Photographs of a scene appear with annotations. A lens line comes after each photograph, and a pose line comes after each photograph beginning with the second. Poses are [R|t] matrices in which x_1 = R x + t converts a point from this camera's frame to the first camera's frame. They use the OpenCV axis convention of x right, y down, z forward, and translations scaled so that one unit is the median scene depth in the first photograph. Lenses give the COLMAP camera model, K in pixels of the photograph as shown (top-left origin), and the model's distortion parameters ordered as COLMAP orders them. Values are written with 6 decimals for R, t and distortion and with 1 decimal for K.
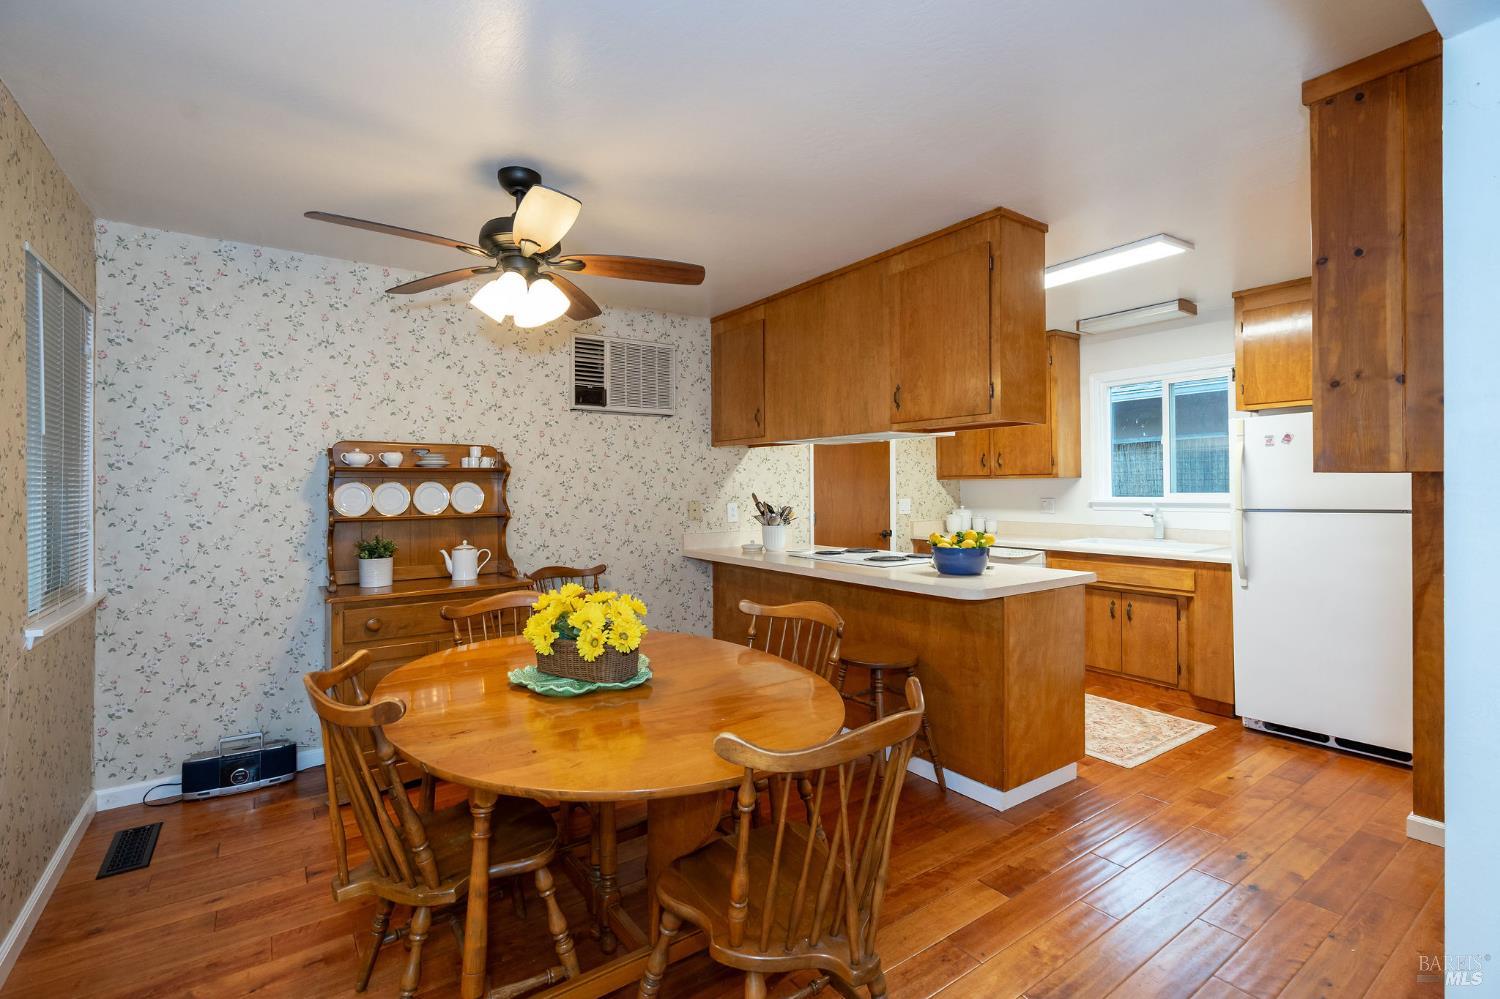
lens RADIAL K [[673.5, 0, 741.8], [0, 673.5, 488.6], [0, 0, 1]] dist [-0.009143, 0.001409]
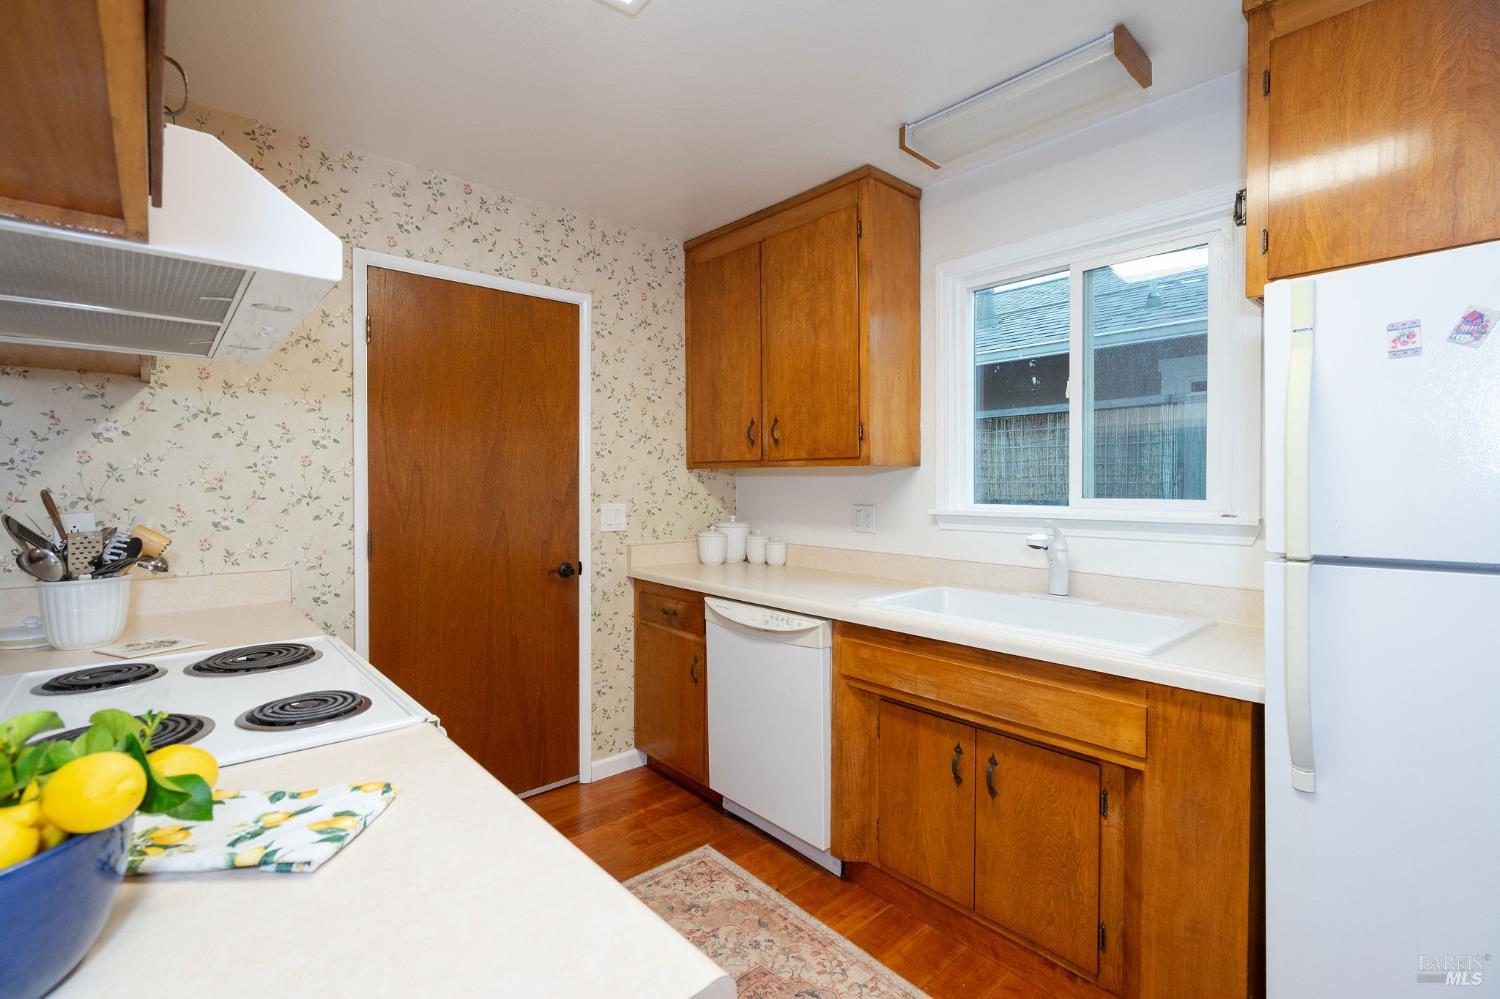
lens RADIAL K [[673.5, 0, 745.9], [0, 673.5, 491.5], [0, 0, 1]] dist [-0.009143, 0.001409]
pose [[0.991985, 0.009941, 0.125966, 0.385939], [-0.011257, 0.999889, 0.009739, -0.000709], [-0.125856, -0.011079, 0.991987, 0.629847]]
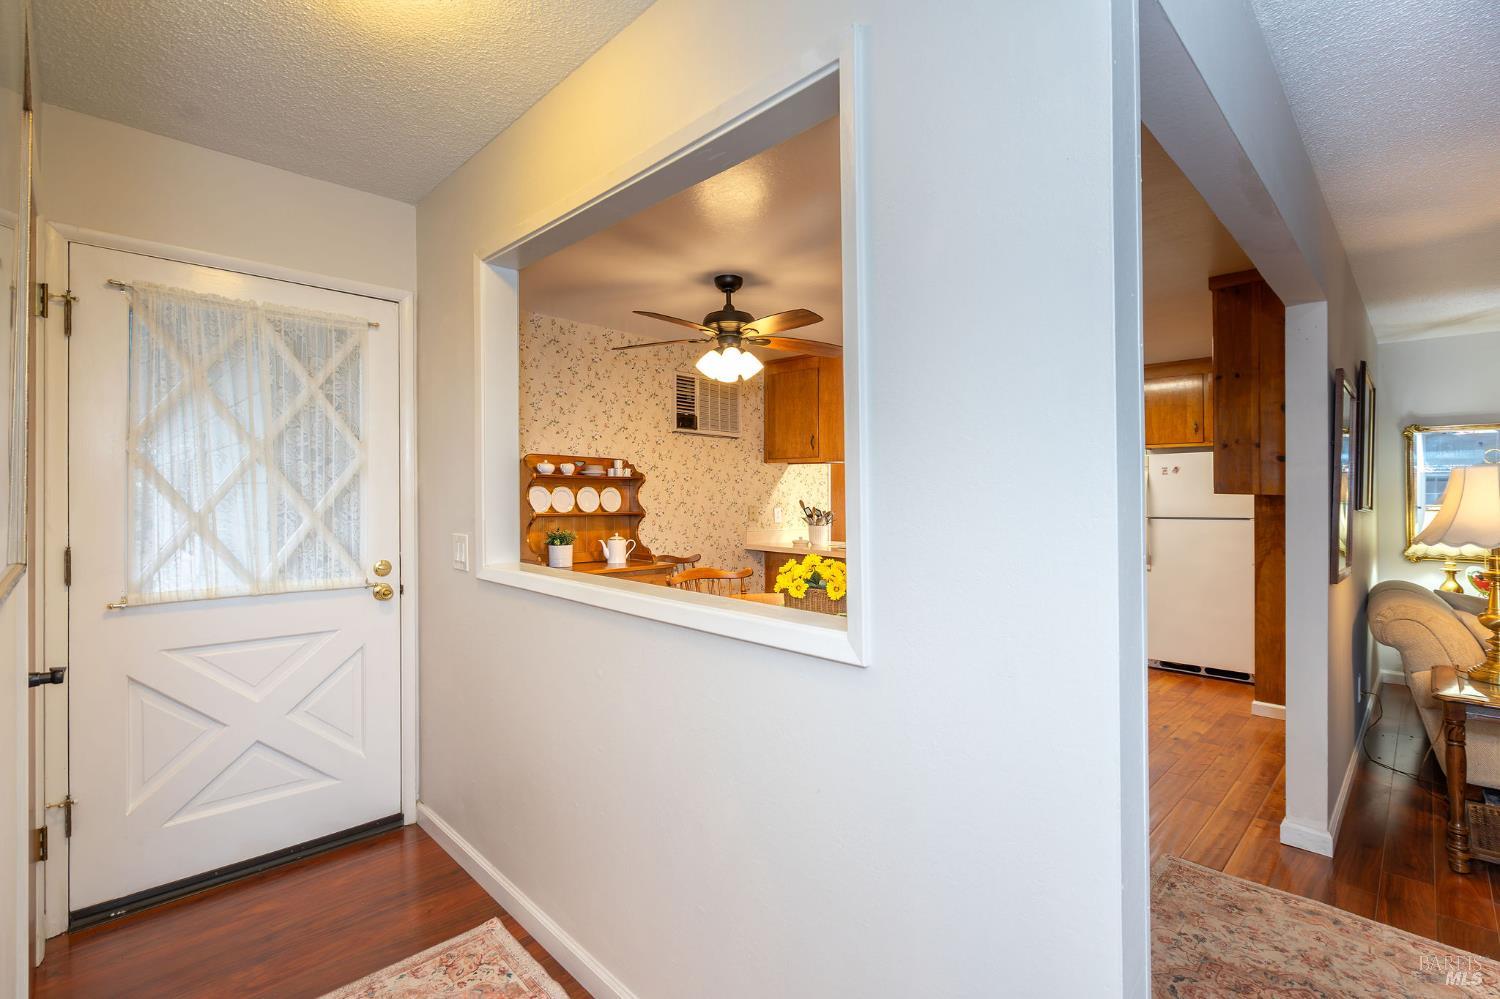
lens RADIAL K [[673.5, 0, 748.5], [0, 673.5, 484.5], [0, 0, 1]] dist [-0.009143, 0.001409]
pose [[0.984986, 0.021935, 0.171234, -0.325432], [-0.018516, 0.999597, -0.021535, 0.006367], [-0.171638, 0.018041, 0.984995, -0.266098]]
